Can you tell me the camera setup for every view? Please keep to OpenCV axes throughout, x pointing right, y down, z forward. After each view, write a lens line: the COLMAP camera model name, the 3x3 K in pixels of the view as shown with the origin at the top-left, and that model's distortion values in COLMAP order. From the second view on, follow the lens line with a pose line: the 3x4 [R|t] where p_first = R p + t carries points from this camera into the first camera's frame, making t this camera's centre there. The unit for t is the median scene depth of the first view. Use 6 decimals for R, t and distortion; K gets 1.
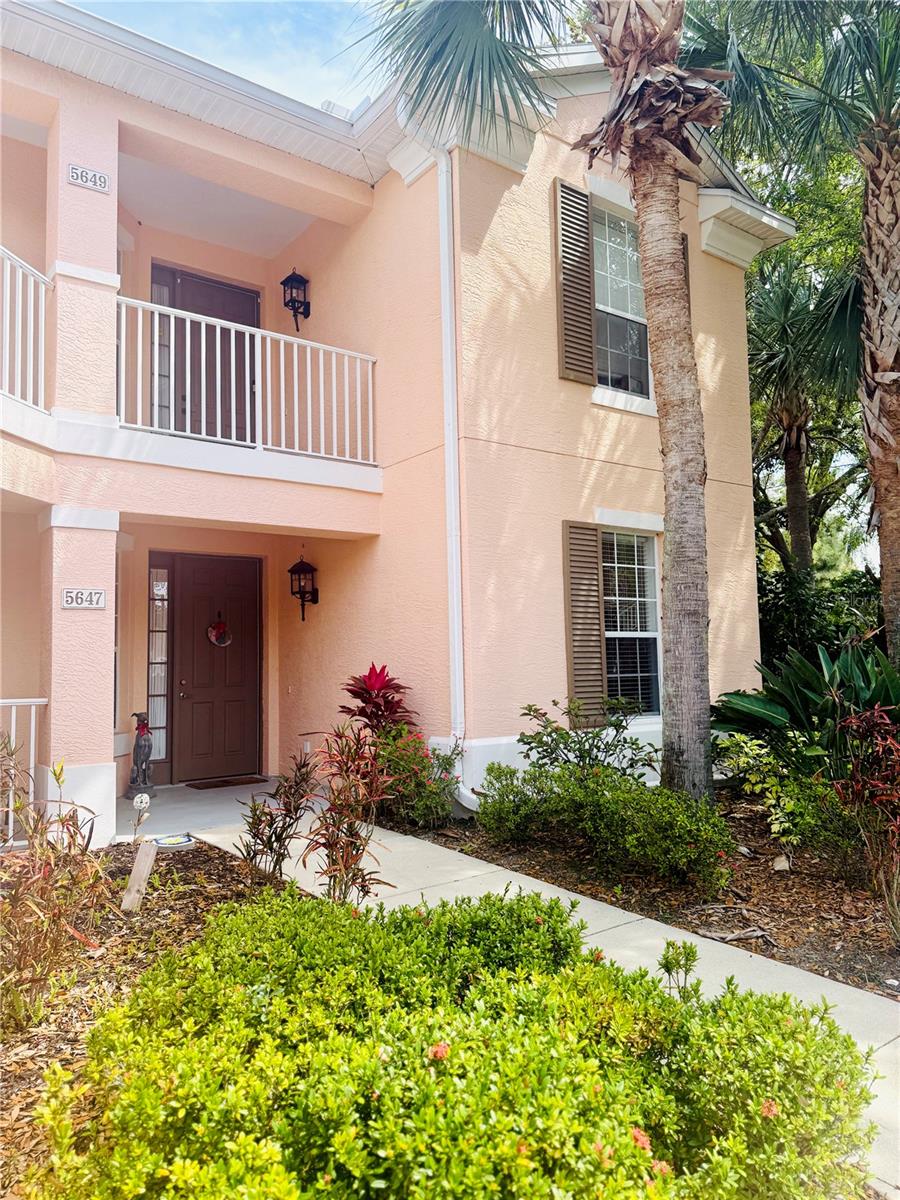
lens RADIAL K [[838.7, 0, 447.0], [0, 838.7, 606.4], [0, 0, 1]] dist [0.189501, -0.406512]
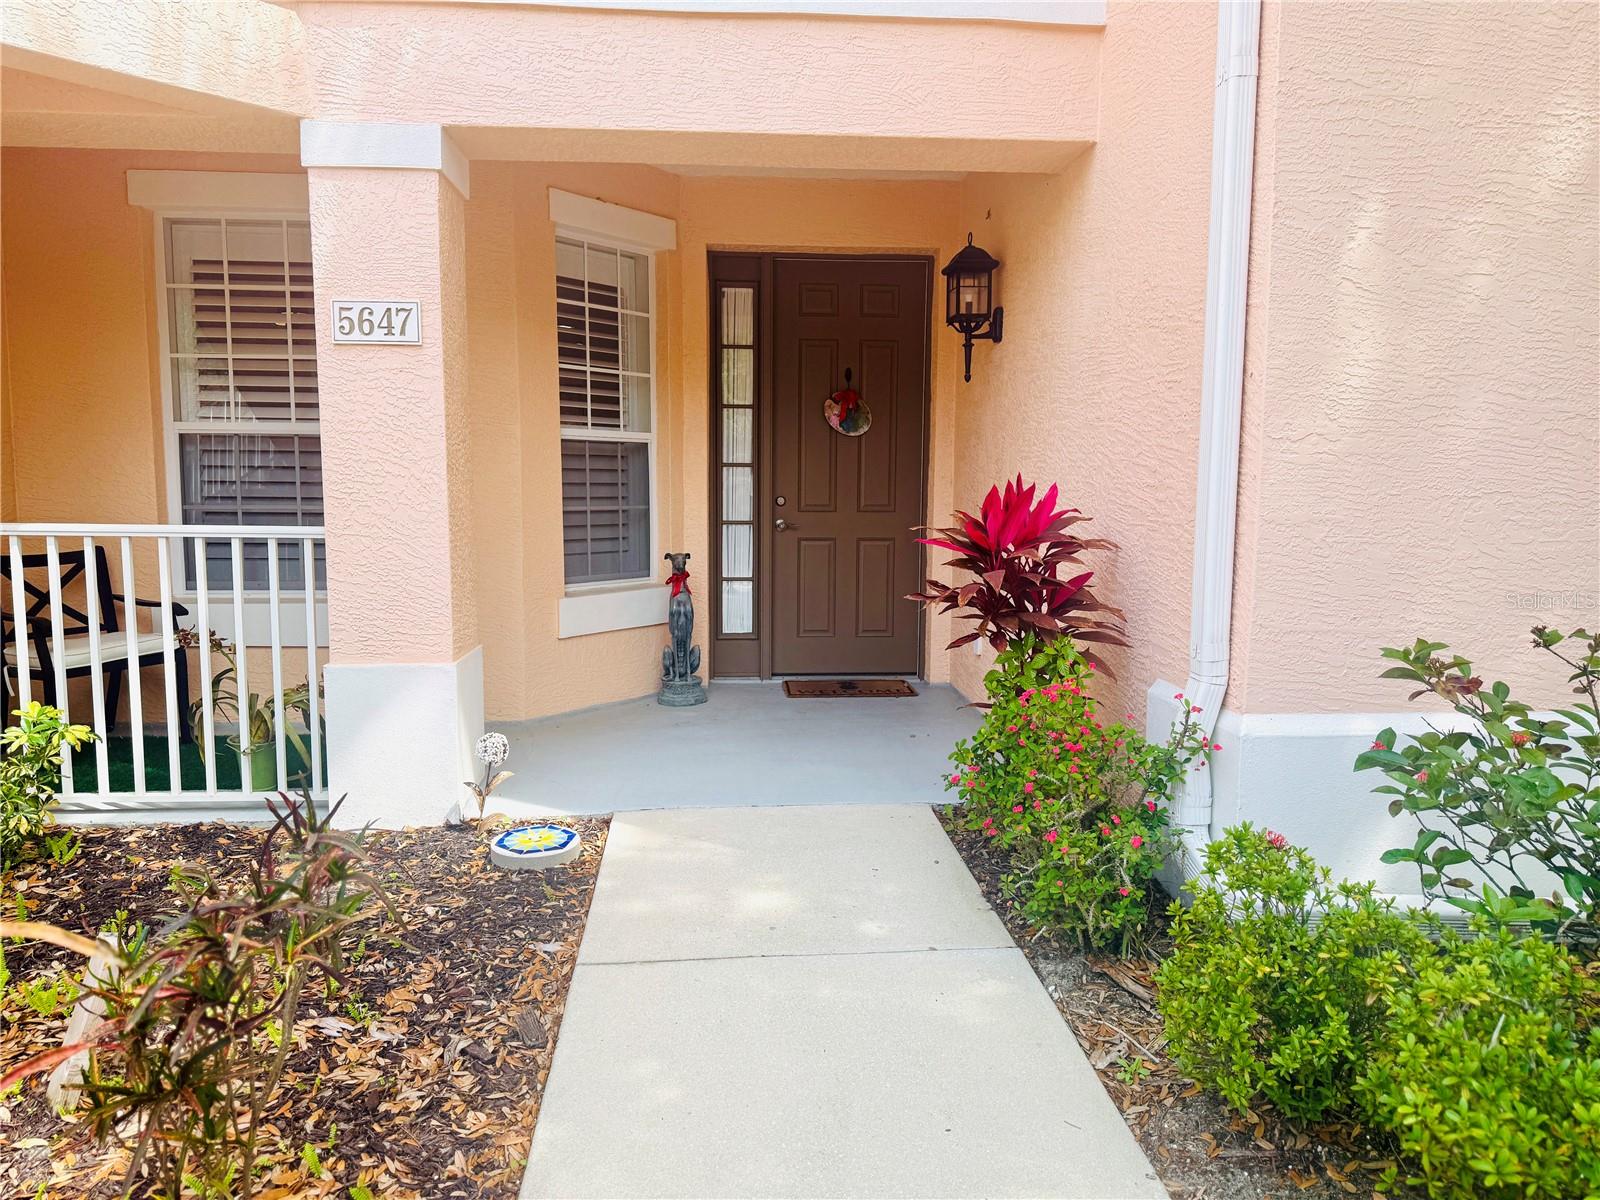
lens RADIAL K [[1067.1, 0, 835.9], [0, 1067.1, 600.9], [0, 0, 1]] dist [0.062119, -0.092764]
pose [[0.846059, 0.090395, -0.525370, 0.109329], [0.011198, 0.982287, 0.187046, 0.030224], [0.532972, -0.164135, 0.830060, 0.546756]]
